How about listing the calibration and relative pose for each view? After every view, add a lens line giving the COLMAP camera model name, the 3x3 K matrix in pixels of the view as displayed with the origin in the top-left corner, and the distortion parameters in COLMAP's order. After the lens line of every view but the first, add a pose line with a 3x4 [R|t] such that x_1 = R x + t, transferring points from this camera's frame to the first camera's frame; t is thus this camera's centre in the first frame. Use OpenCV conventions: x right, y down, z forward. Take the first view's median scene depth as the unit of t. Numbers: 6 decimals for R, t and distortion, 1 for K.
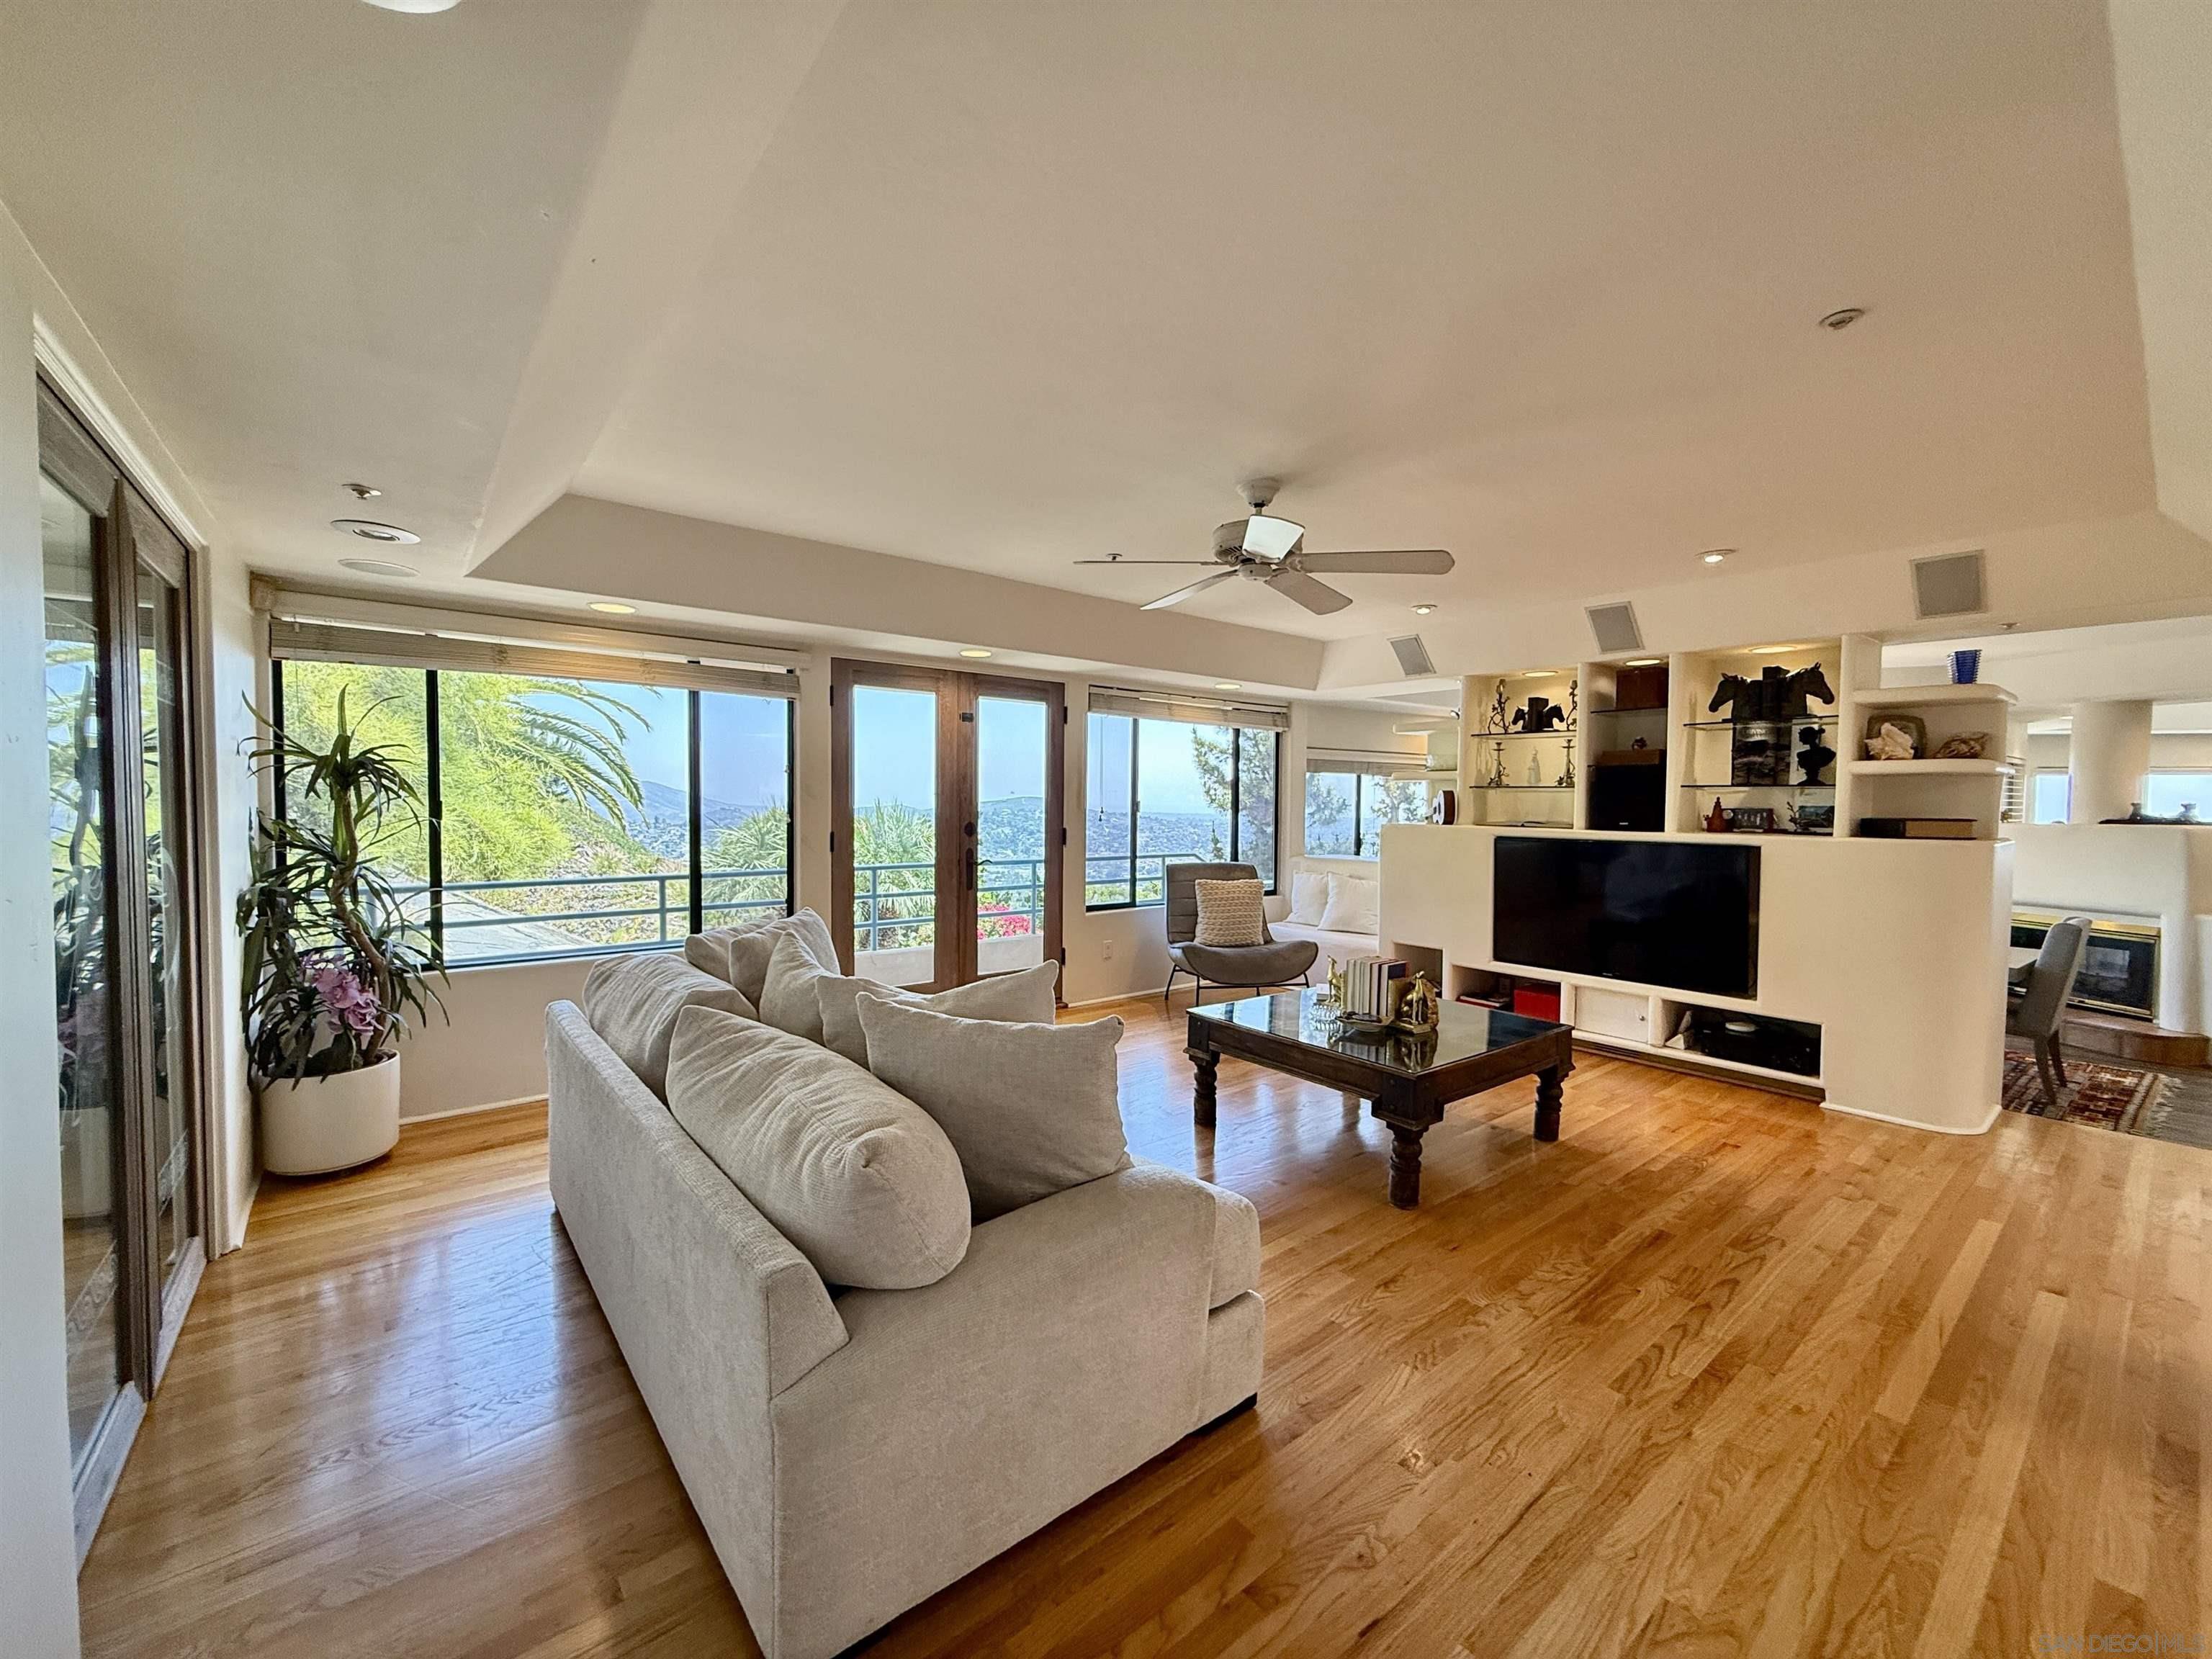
lens RADIAL K [[881.7, 0, 1123.0], [0, 881.7, 825.3], [0, 0, 1]] dist [0.000857, -0.000649]
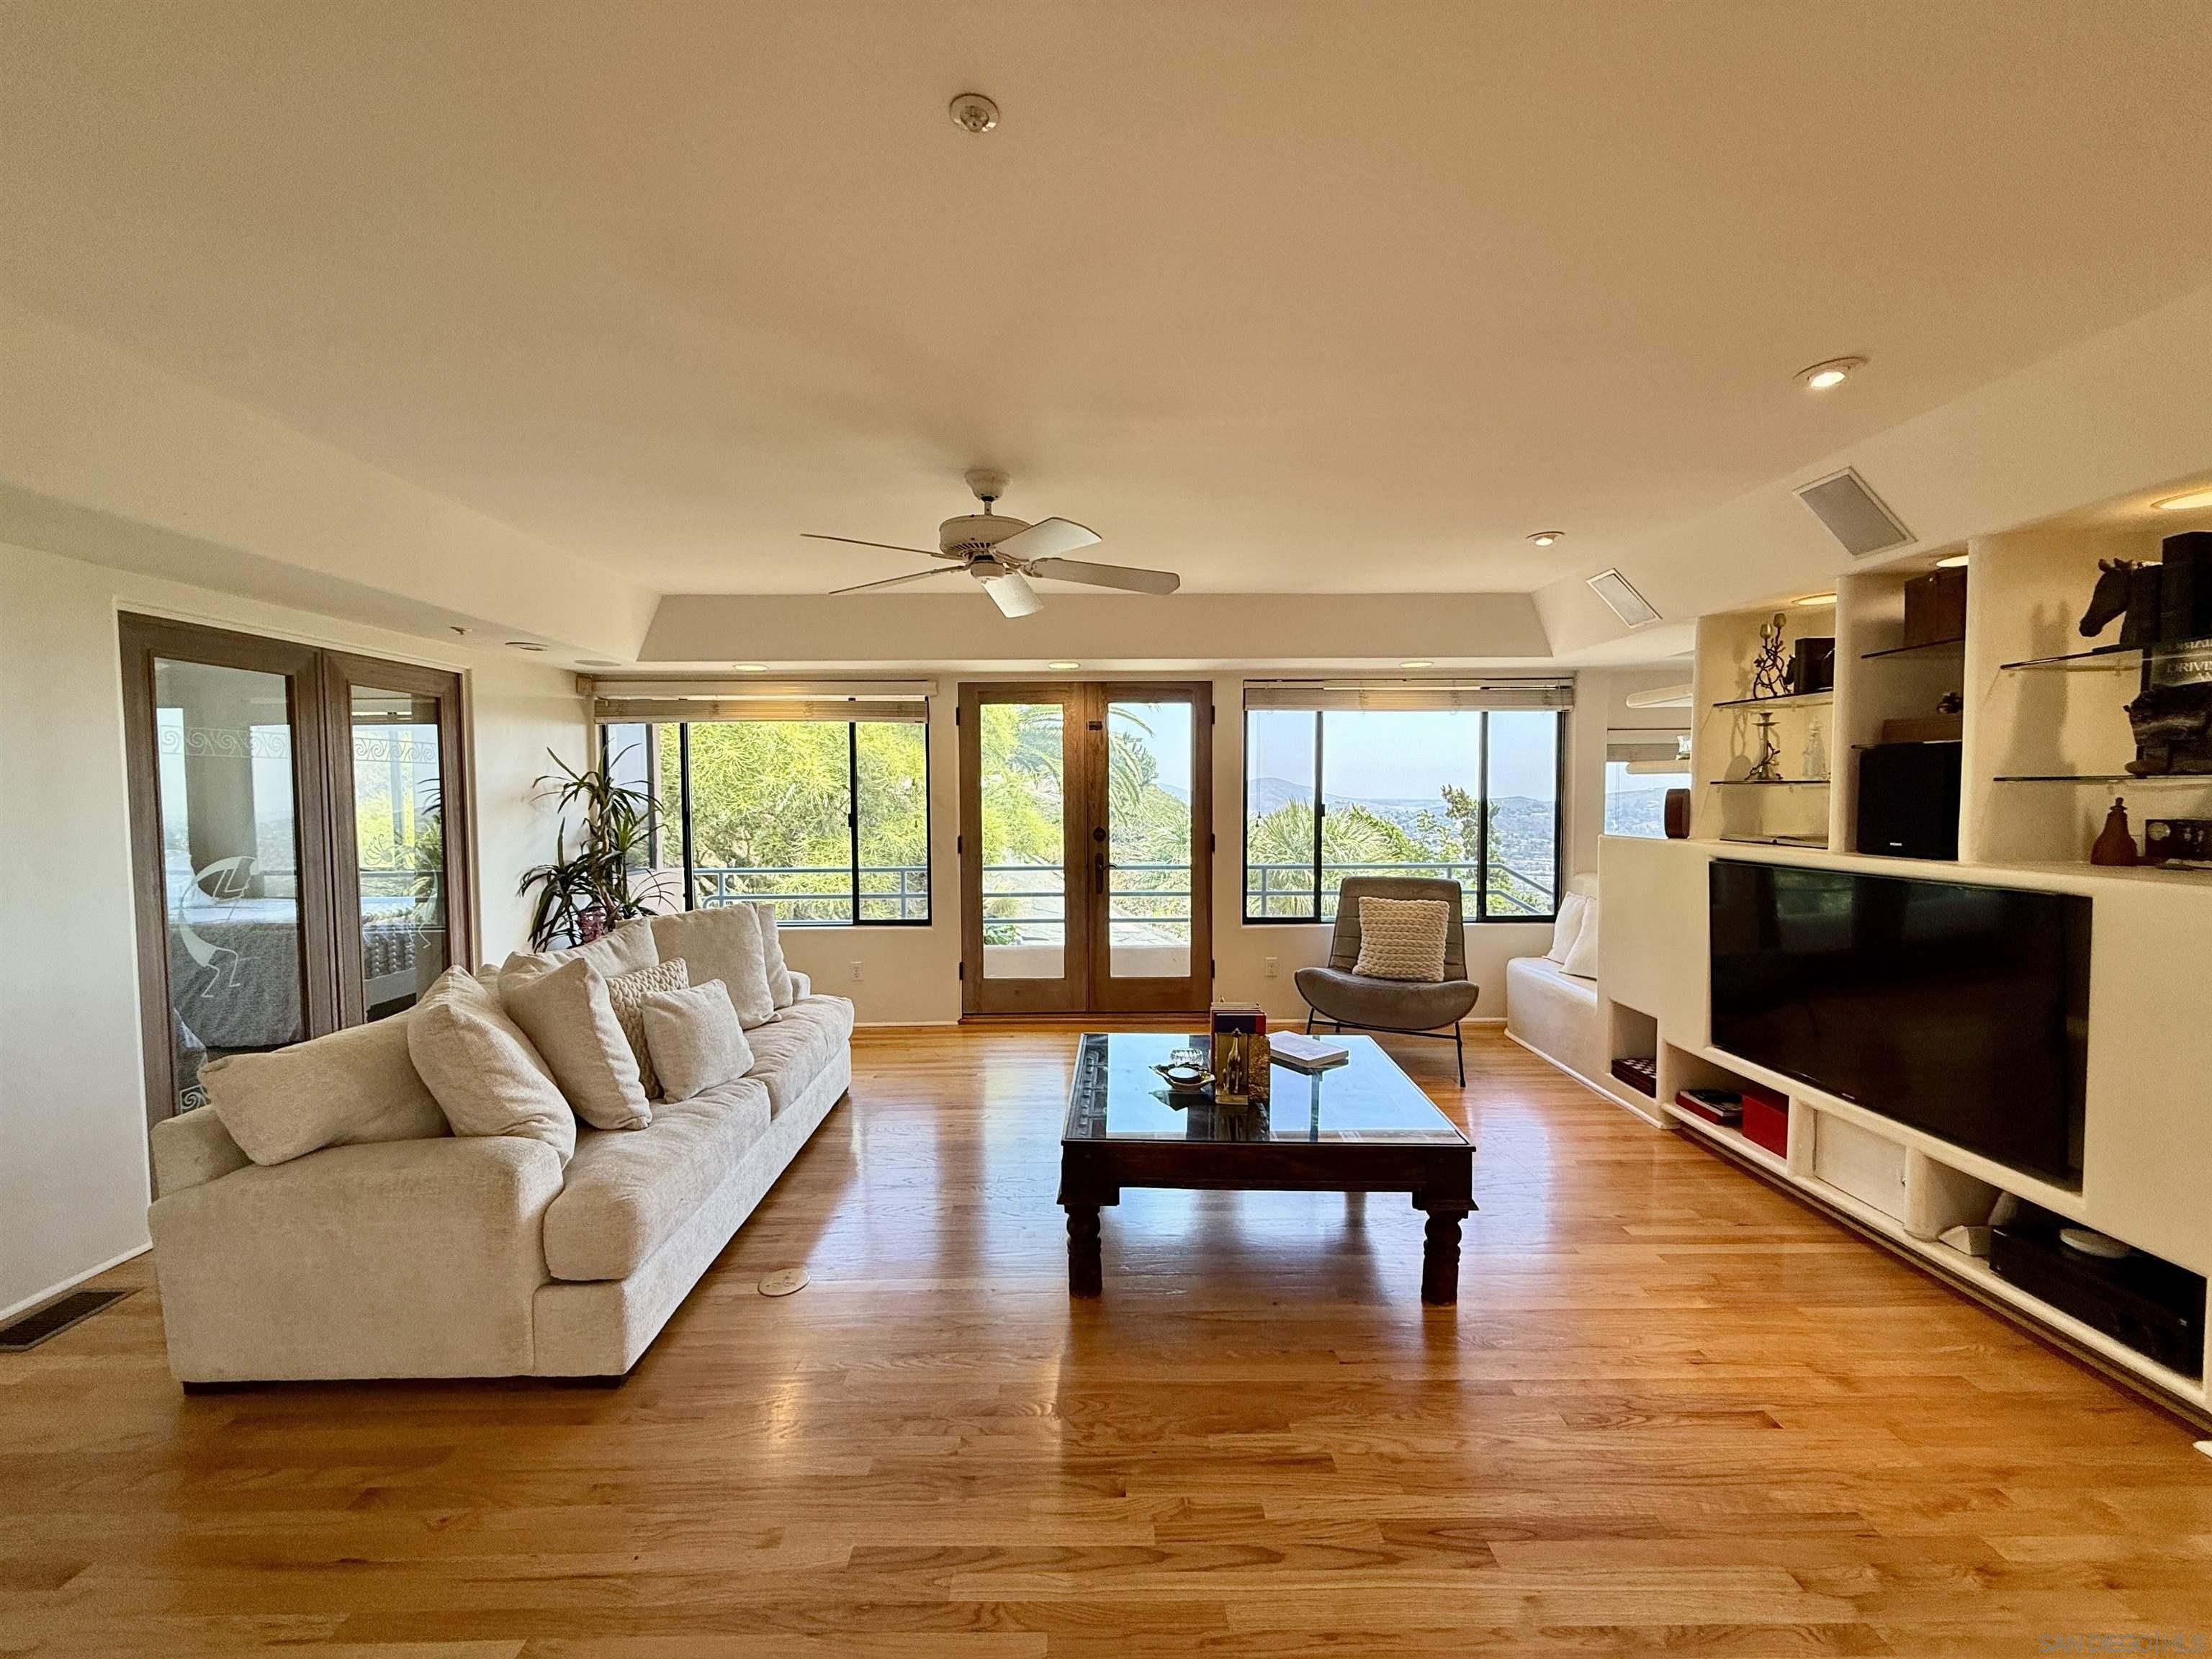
lens RADIAL K [[881.7, 0, 1098.5], [0, 881.7, 834.1], [0, 0, 1]] dist [0.000857, -0.000649]
pose [[0.781305, 0.016283, -0.623937, 0.515818], [-0.006048, 0.999810, 0.018519, -0.016479], [0.624120, -0.010695, 0.781256, 0.214359]]
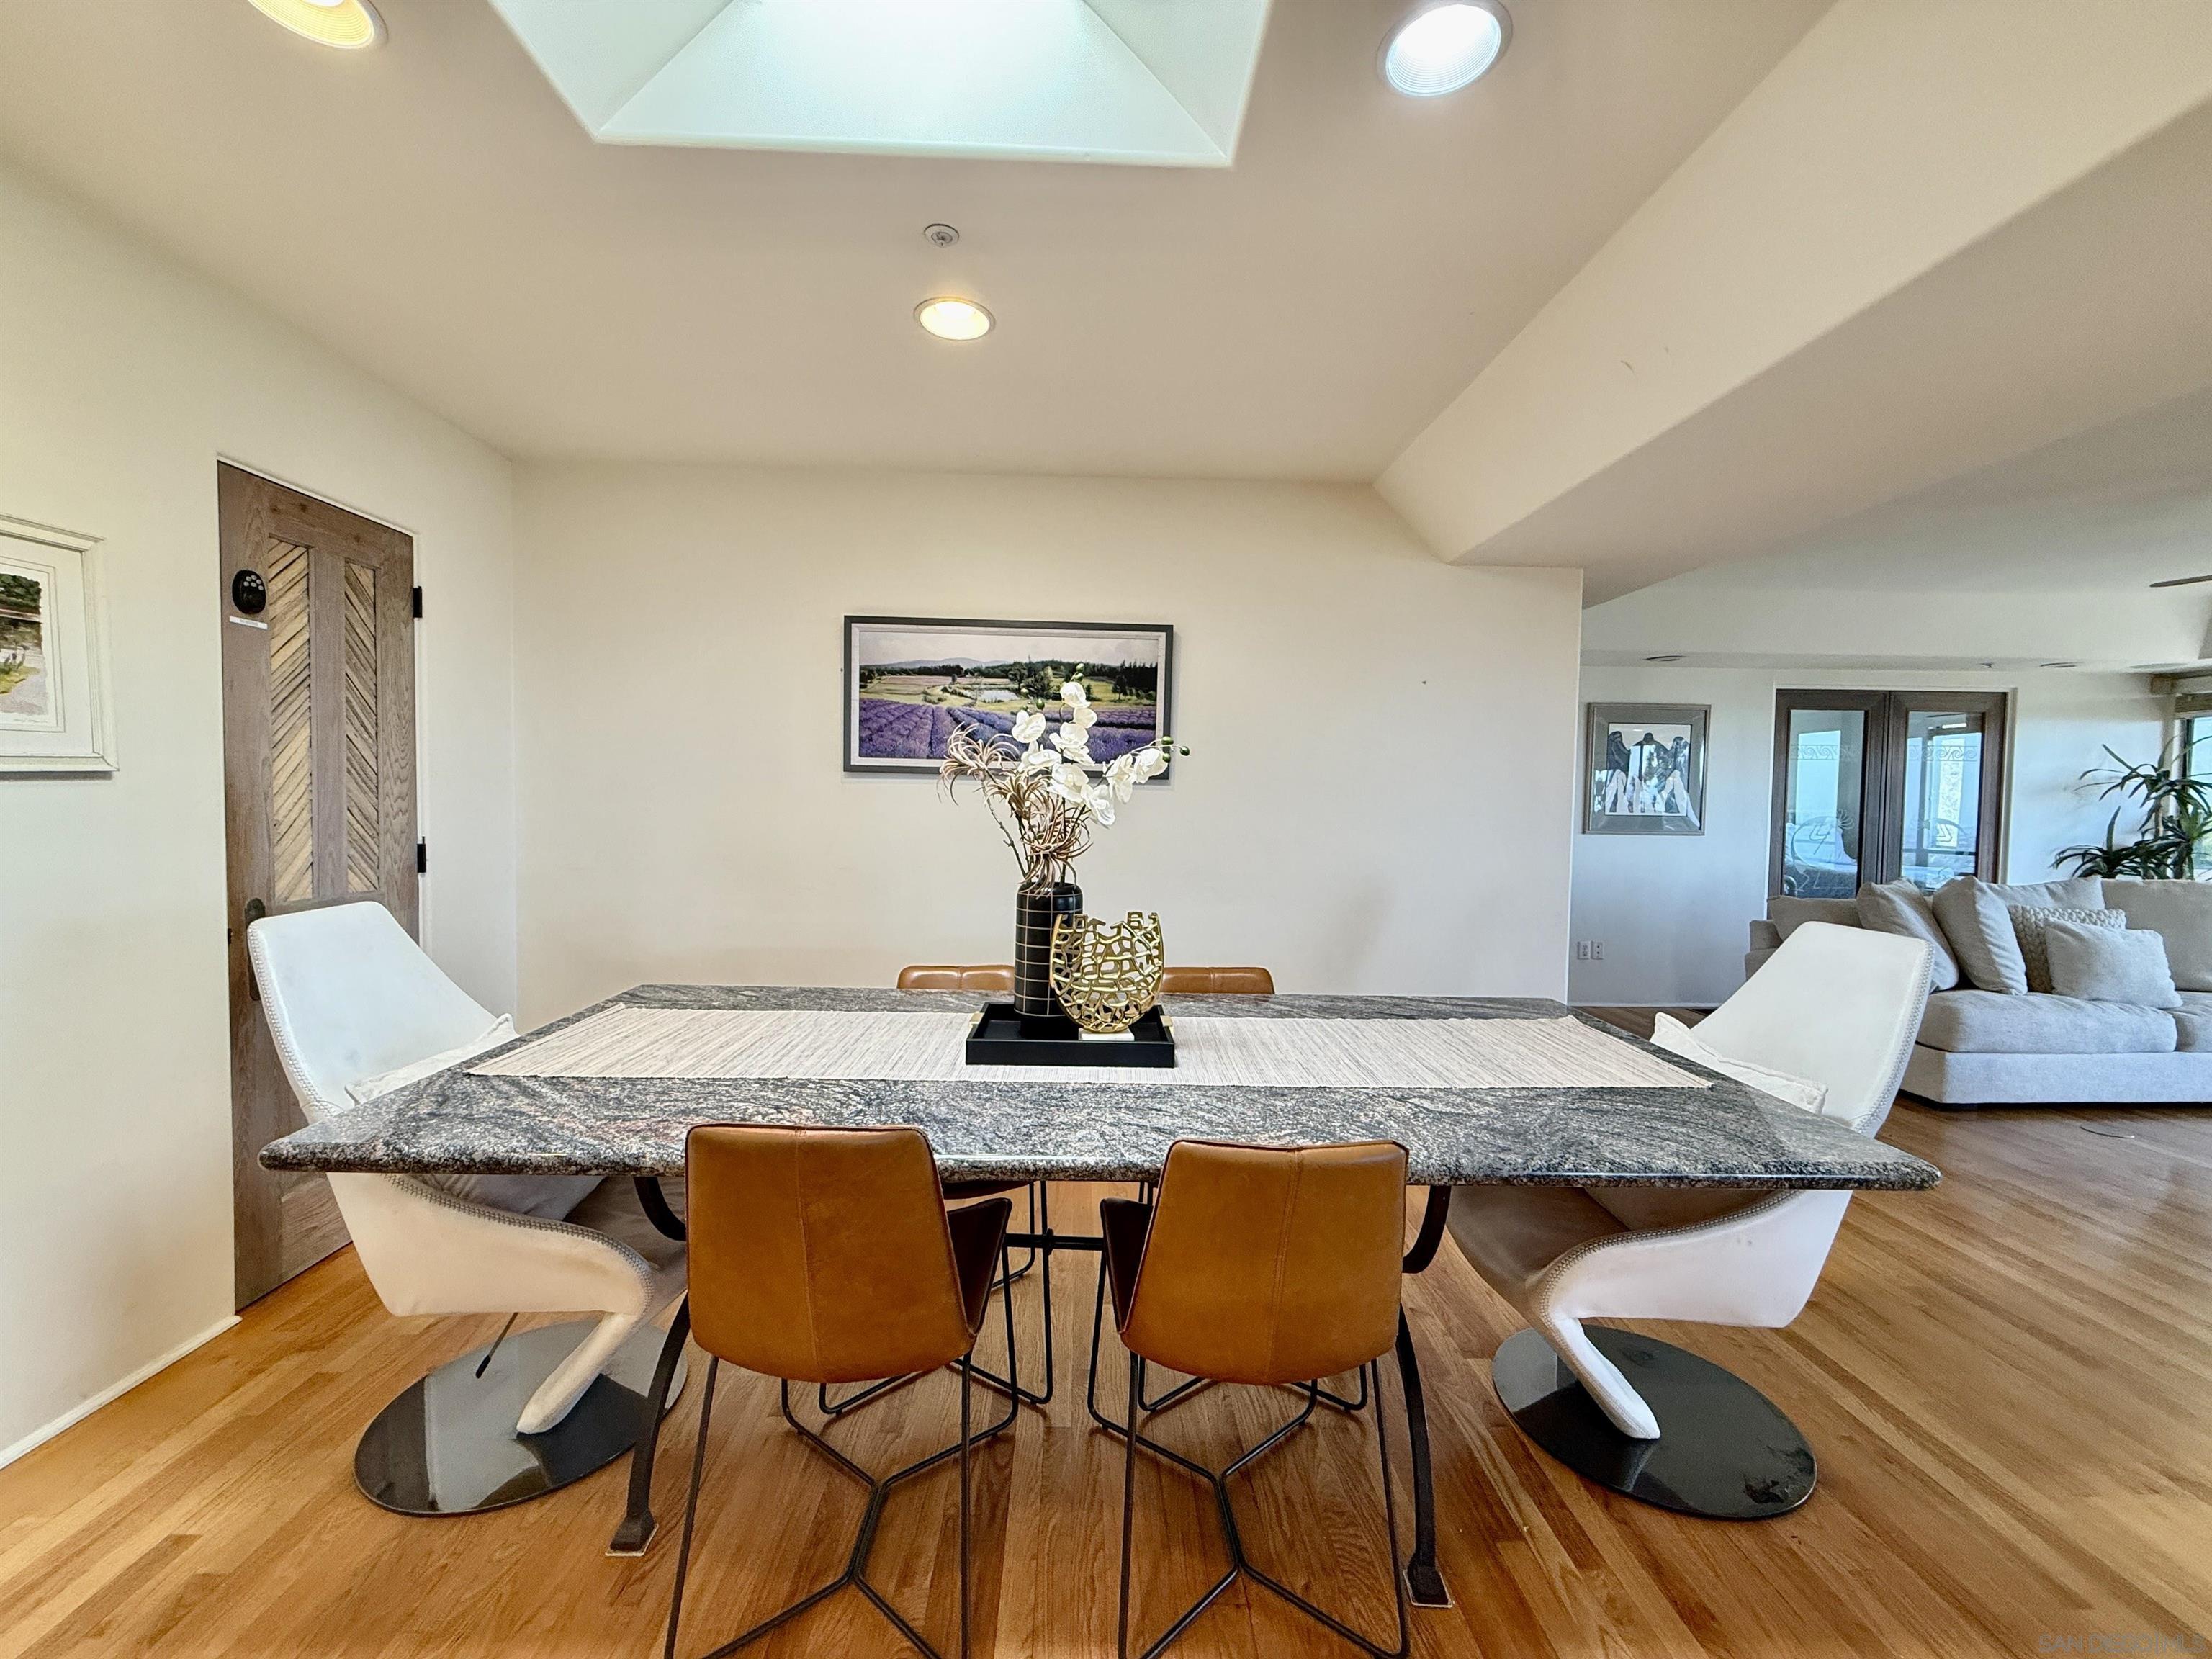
lens RADIAL K [[881.7, 0, 1090.8], [0, 881.7, 837.5], [0, 0, 1]] dist [0.000857, -0.000649]
pose [[-0.622754, 0.015064, -0.782273, 1.141292], [-0.041537, 0.997768, 0.052281, 0.024600], [0.781314, 0.065052, -0.620739, 0.296515]]
